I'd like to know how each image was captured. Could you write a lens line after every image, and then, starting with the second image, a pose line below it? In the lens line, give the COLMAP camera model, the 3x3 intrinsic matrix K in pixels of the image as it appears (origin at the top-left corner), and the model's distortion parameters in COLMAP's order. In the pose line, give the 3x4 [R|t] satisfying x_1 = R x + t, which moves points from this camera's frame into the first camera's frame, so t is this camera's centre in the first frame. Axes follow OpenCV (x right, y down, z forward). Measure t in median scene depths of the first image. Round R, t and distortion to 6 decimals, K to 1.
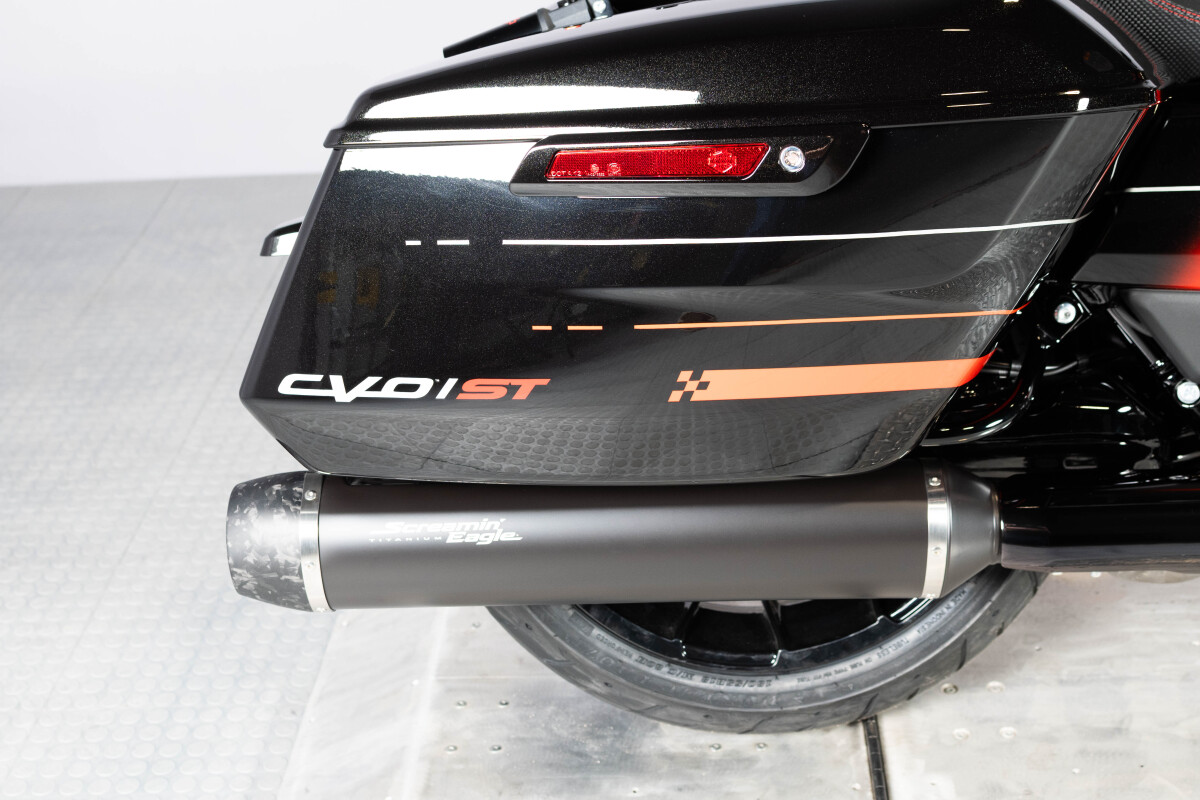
lens RADIAL K [[1829.7, 0, 600.0], [0, 1829.7, 400.0], [0, 0, 1]] dist [0.004586, 0.020426]
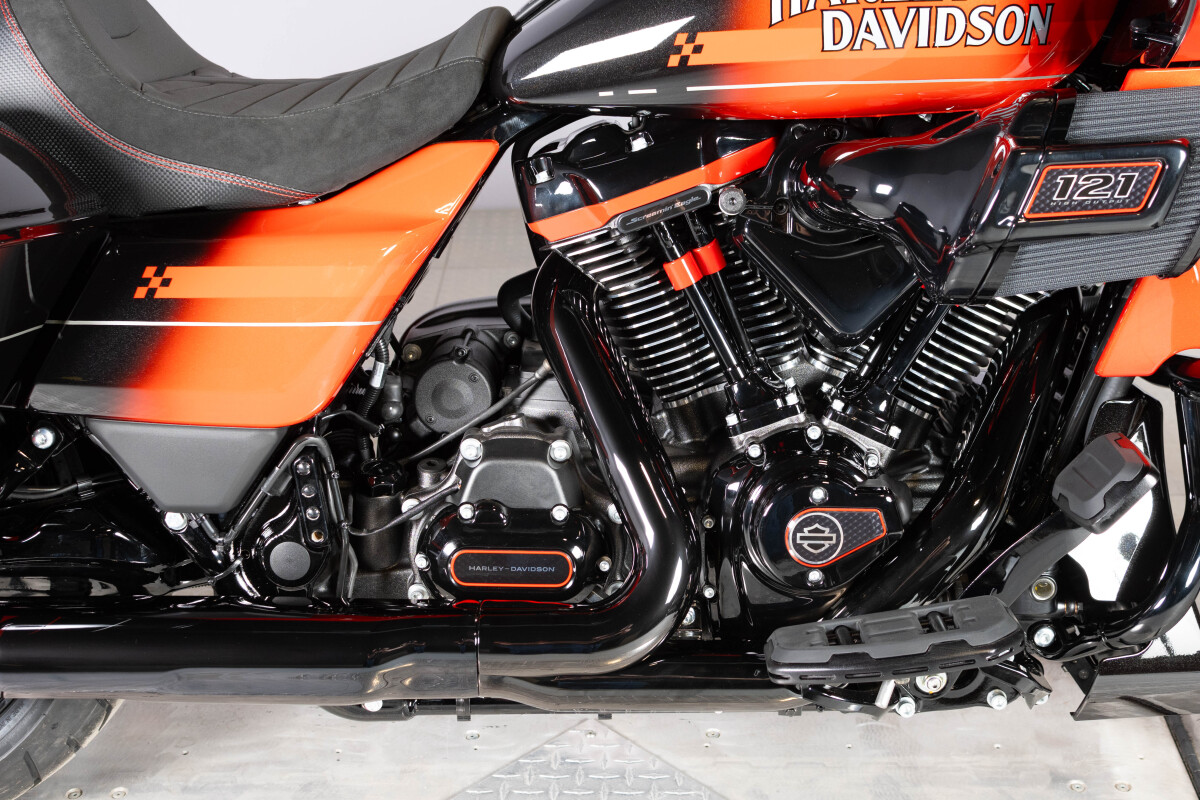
lens RADIAL K [[1829.7, 0, 600.0], [0, 1829.7, 400.0], [0, 0, 1]] dist [0.004586, 0.020426]
pose [[0.998938, 0.027769, 0.036762, 0.537008], [-0.027556, 0.999601, -0.006283, -0.072514], [-0.036922, 0.005264, 0.999304, -0.014550]]
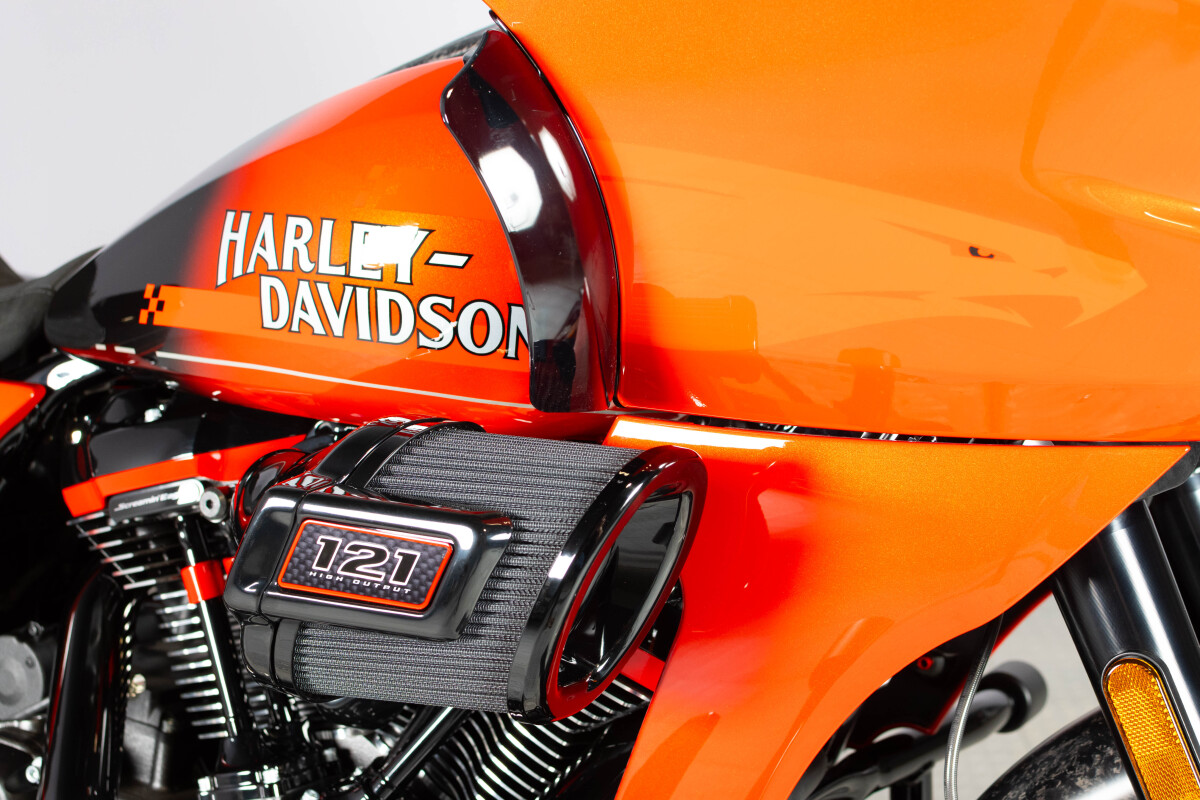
lens RADIAL K [[1829.7, 0, 600.0], [0, 1829.7, 400.0], [0, 0, 1]] dist [0.004586, 0.020426]
pose [[0.897033, 0.184889, -0.401432, 1.102198], [-0.241623, 0.965694, -0.095153, -0.199083], [0.370068, 0.182351, 0.910933, 0.326024]]
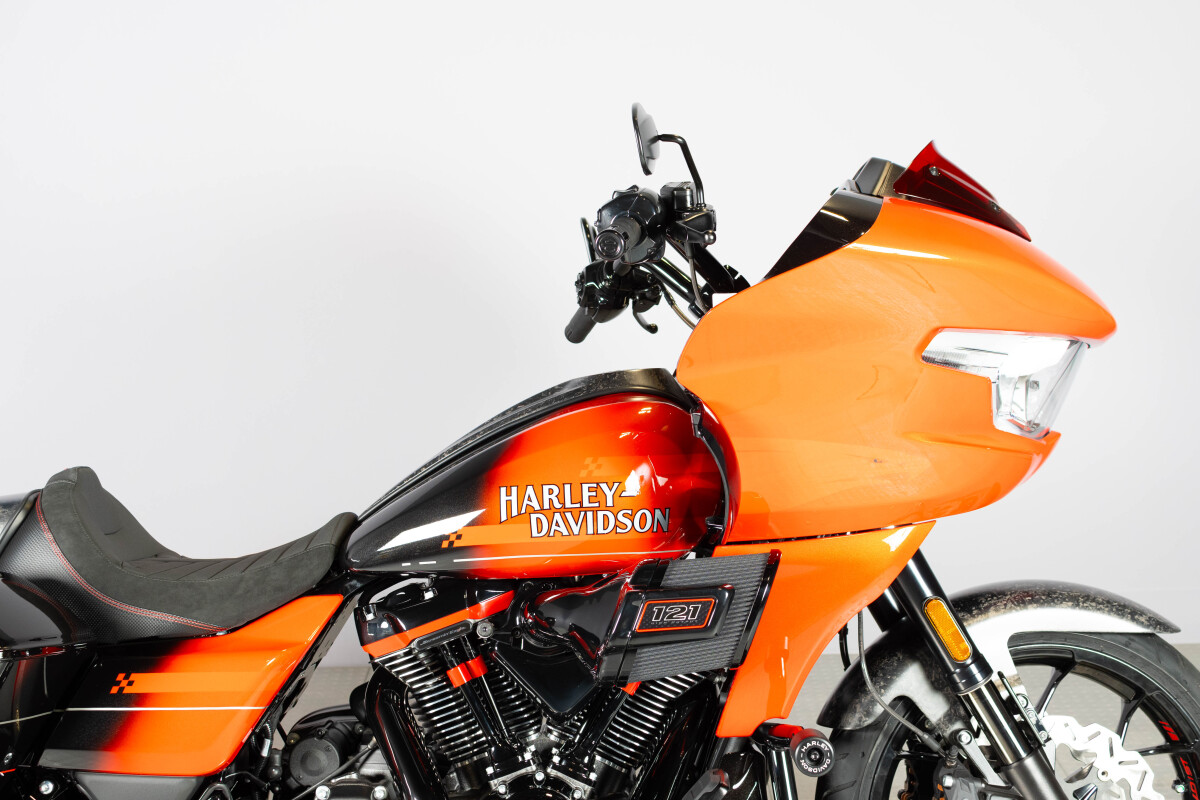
lens RADIAL K [[1829.7, 0, 600.0], [0, 1829.7, 400.0], [0, 0, 1]] dist [0.004586, 0.020426]
pose [[0.998788, 0.025440, 0.042125, 0.672581], [-0.013239, 0.963355, -0.267903, 0.048483], [-0.047397, 0.267020, 0.962525, -0.639690]]
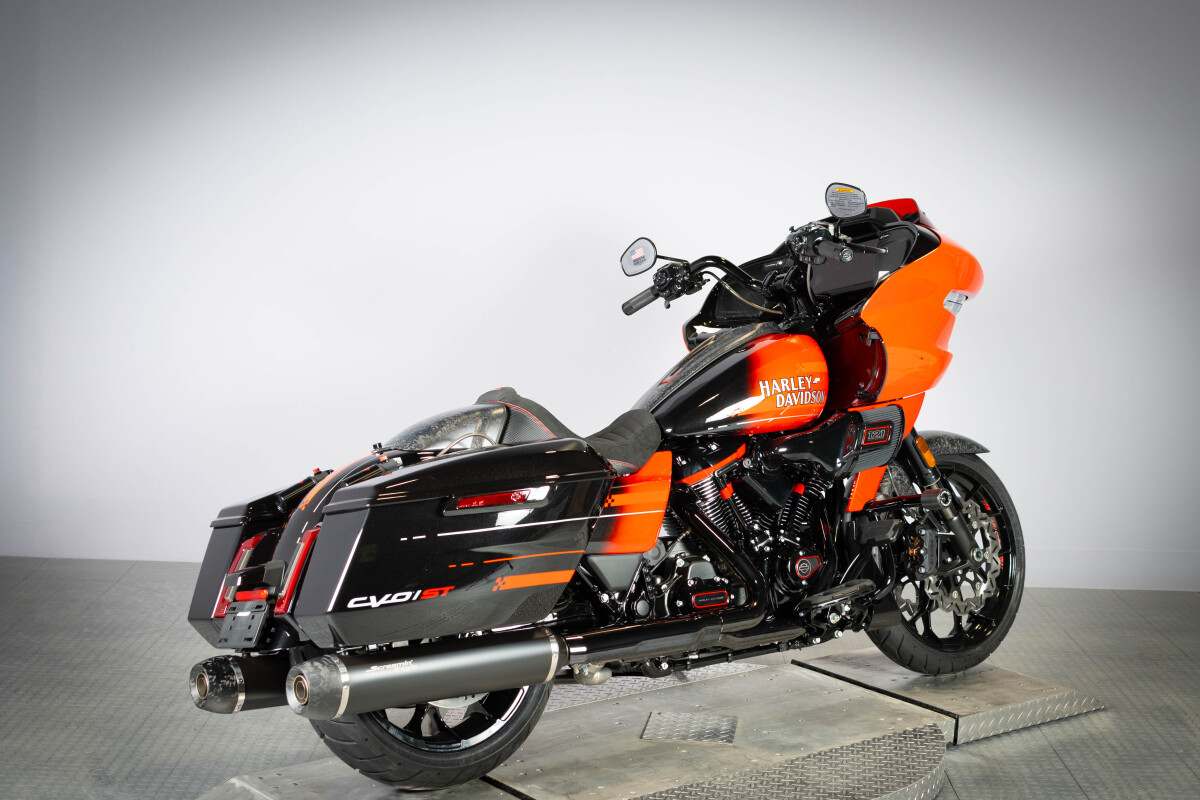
lens RADIAL K [[1910.2, 0, 601.3], [0, 1910.2, 434.2], [0, 0, 1]] dist [0.001534, 0.005719]
pose [[0.774087, -0.019201, 0.632788, -1.472714], [0.221715, 0.944460, -0.242565, 0.456904], [-0.592985, 0.328065, 0.735351, -1.134960]]
